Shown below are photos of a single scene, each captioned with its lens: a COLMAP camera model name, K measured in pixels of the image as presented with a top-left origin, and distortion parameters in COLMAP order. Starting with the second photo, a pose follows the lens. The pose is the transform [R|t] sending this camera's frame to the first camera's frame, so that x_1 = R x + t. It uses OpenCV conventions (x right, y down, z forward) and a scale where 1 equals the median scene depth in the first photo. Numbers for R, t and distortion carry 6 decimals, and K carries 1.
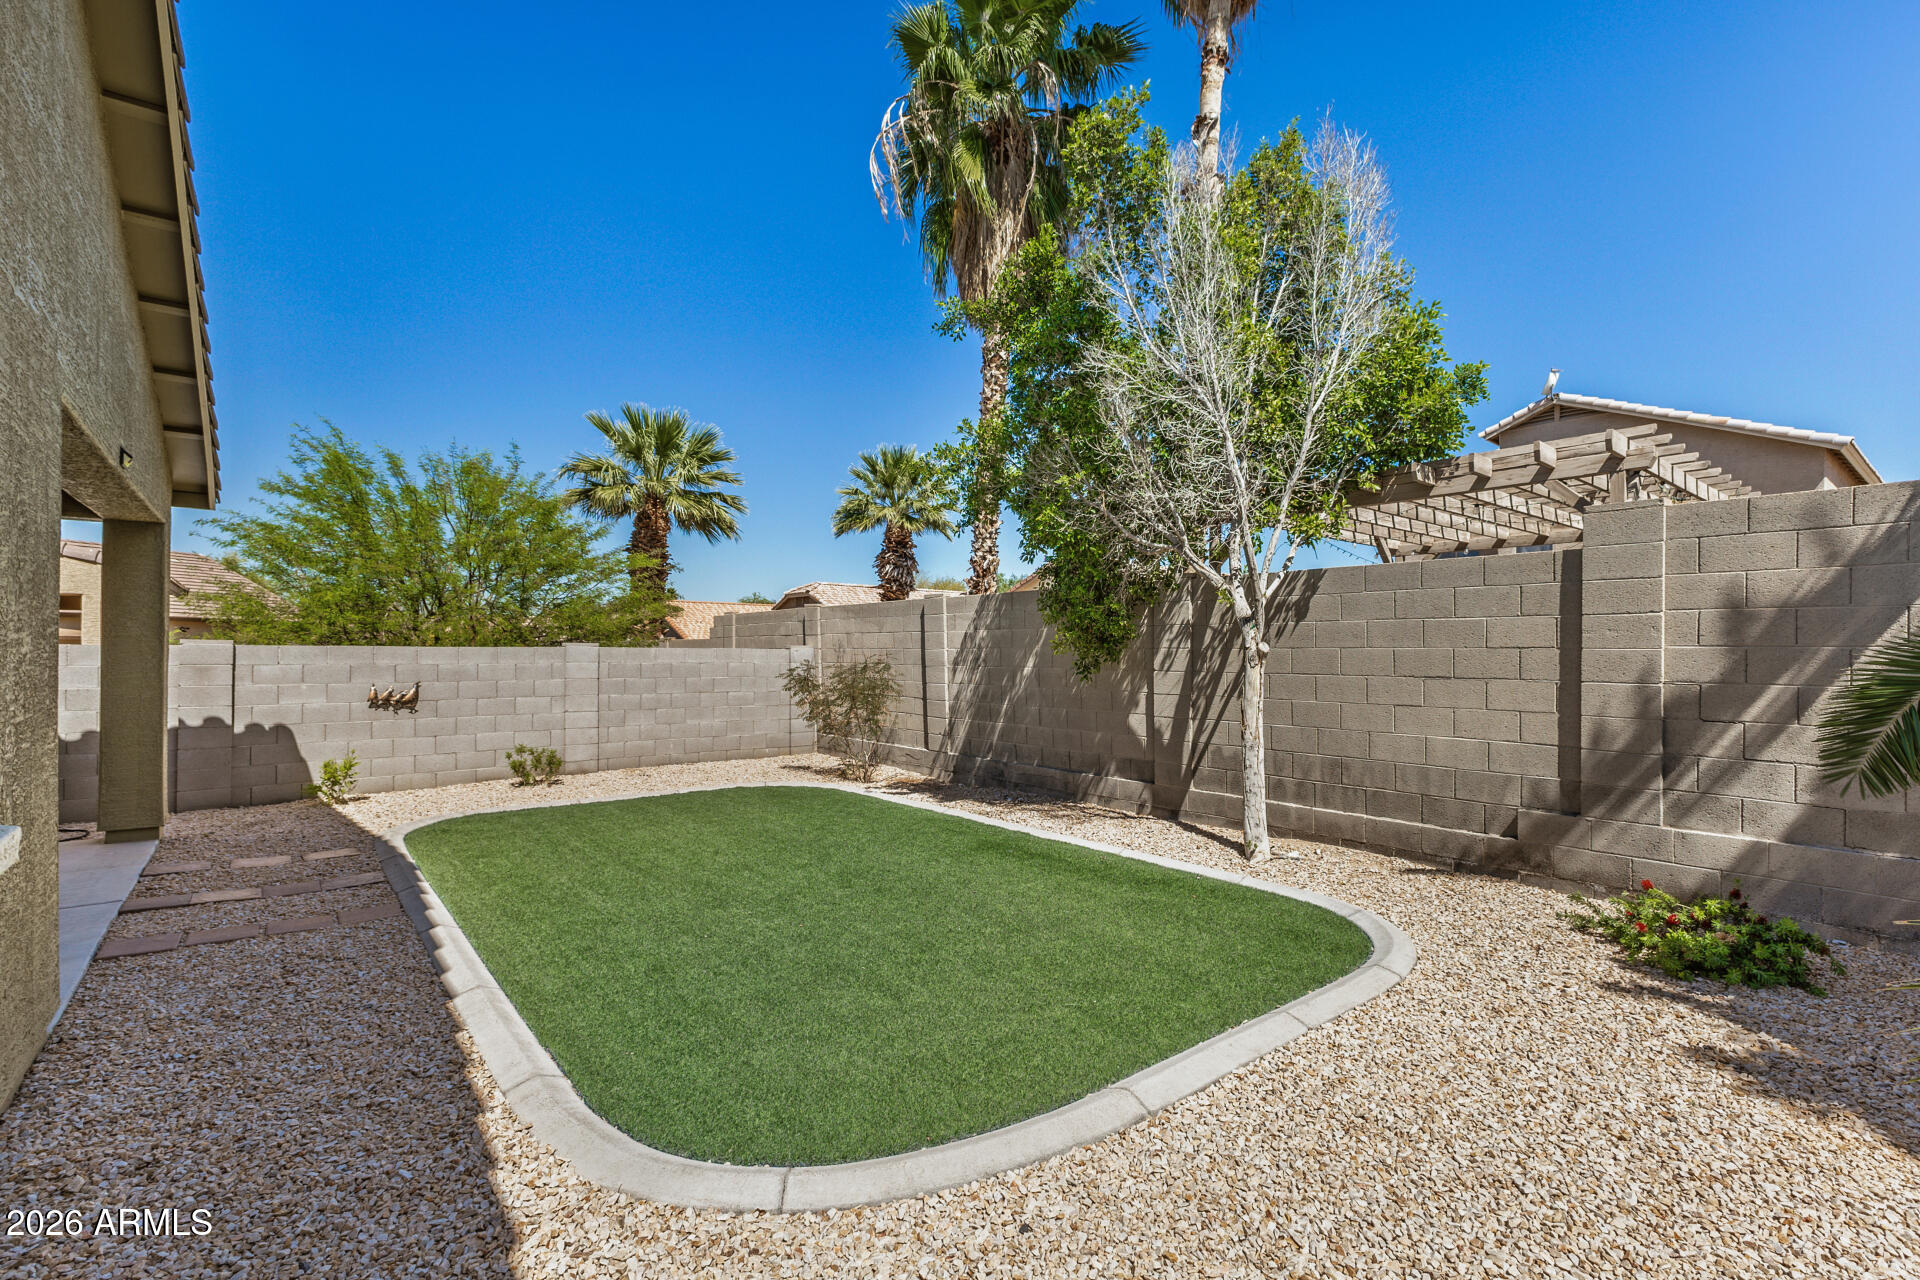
lens RADIAL K [[831.0, 0, 965.0], [0, 831.0, 656.1], [0, 0, 1]] dist [0.009009, -0.000381]
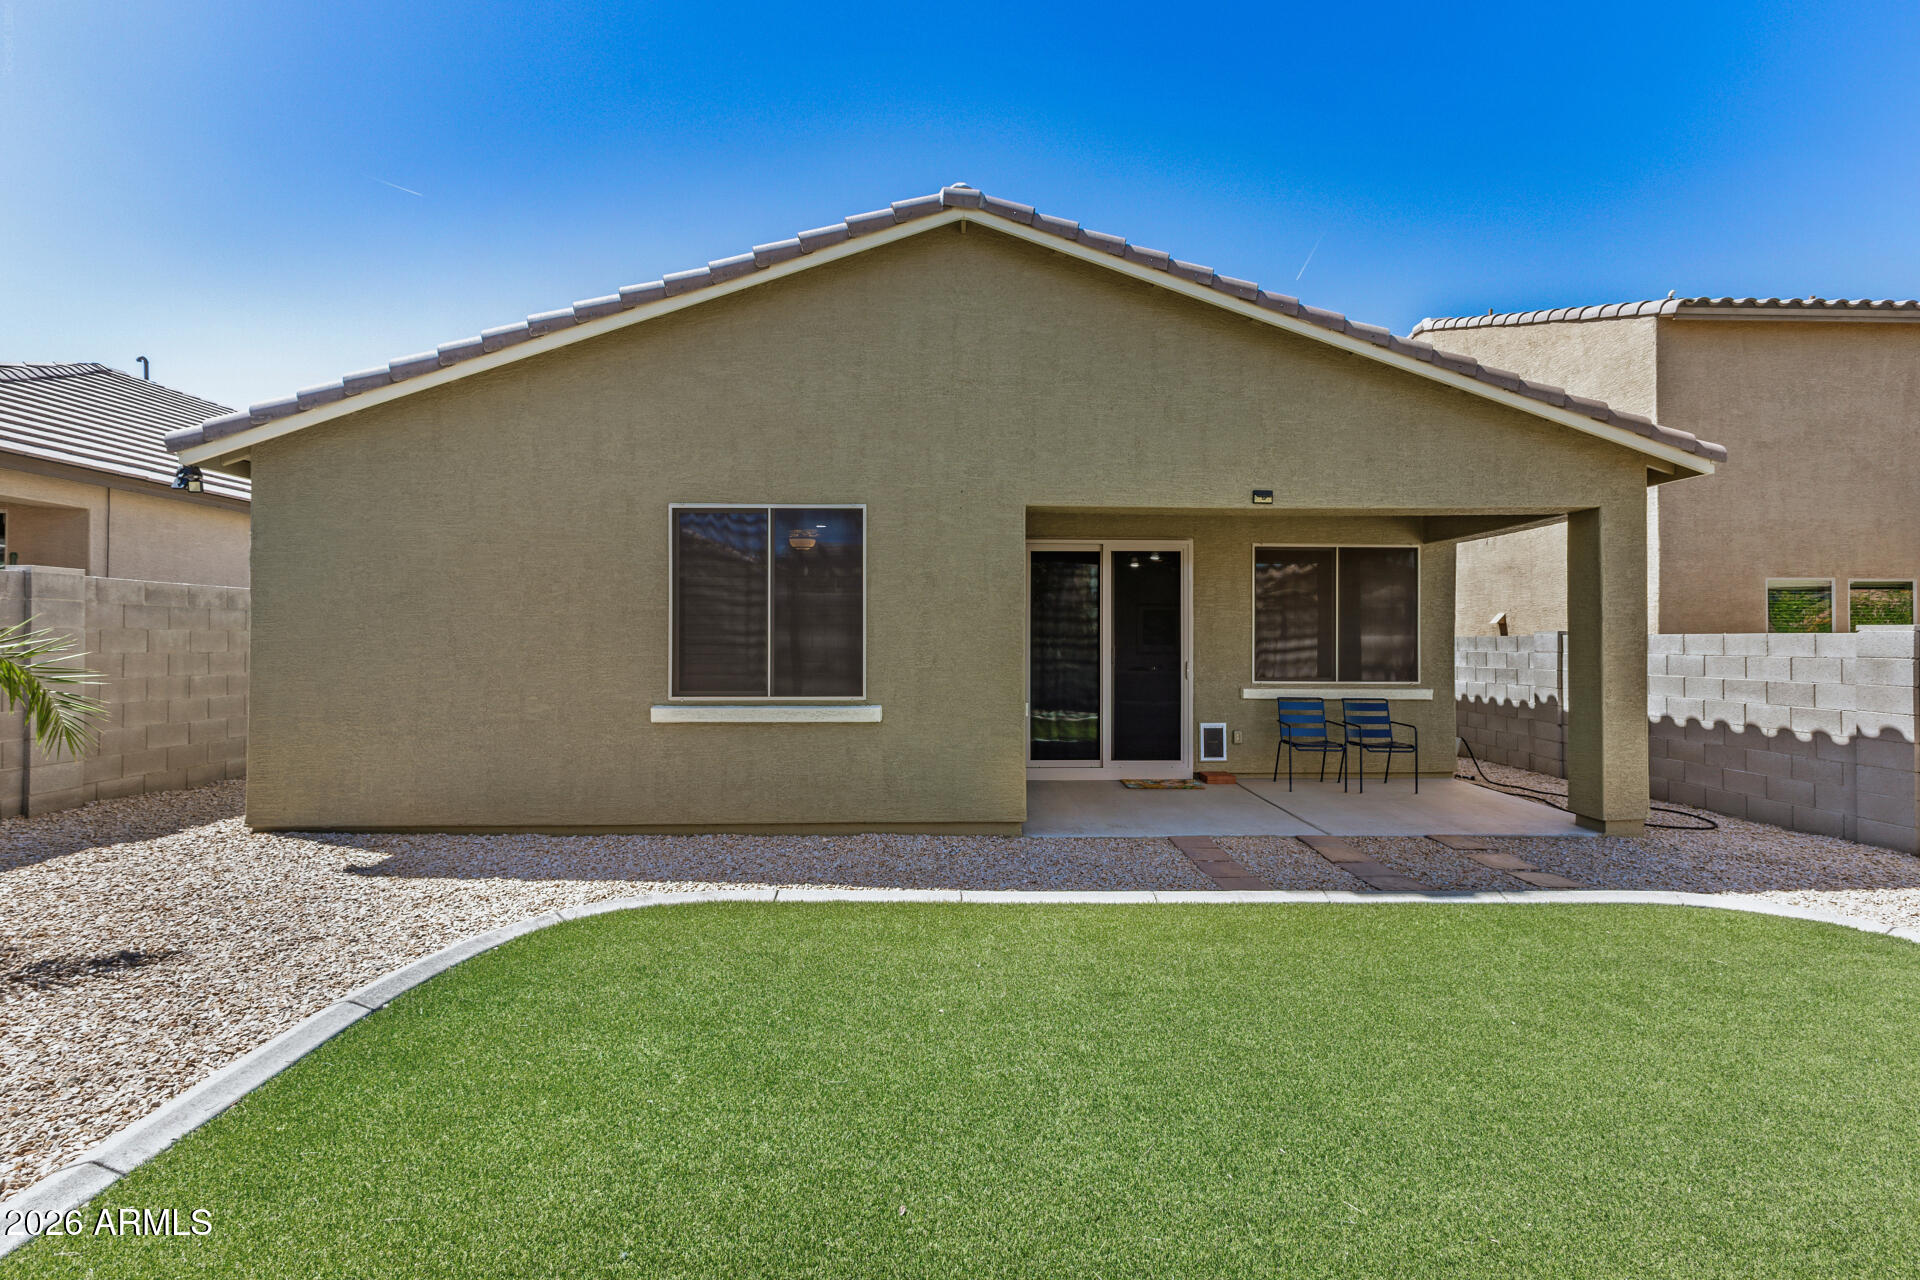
lens RADIAL K [[831.0, 0, 964.4], [0, 831.0, 627.9], [0, 0, 1]] dist [0.009009, -0.000381]
pose [[-0.608572, -0.017465, -0.793307, 0.176305], [-0.008688, 0.999844, -0.015347, 0.002142], [0.793451, -0.002448, -0.608629, 0.707105]]
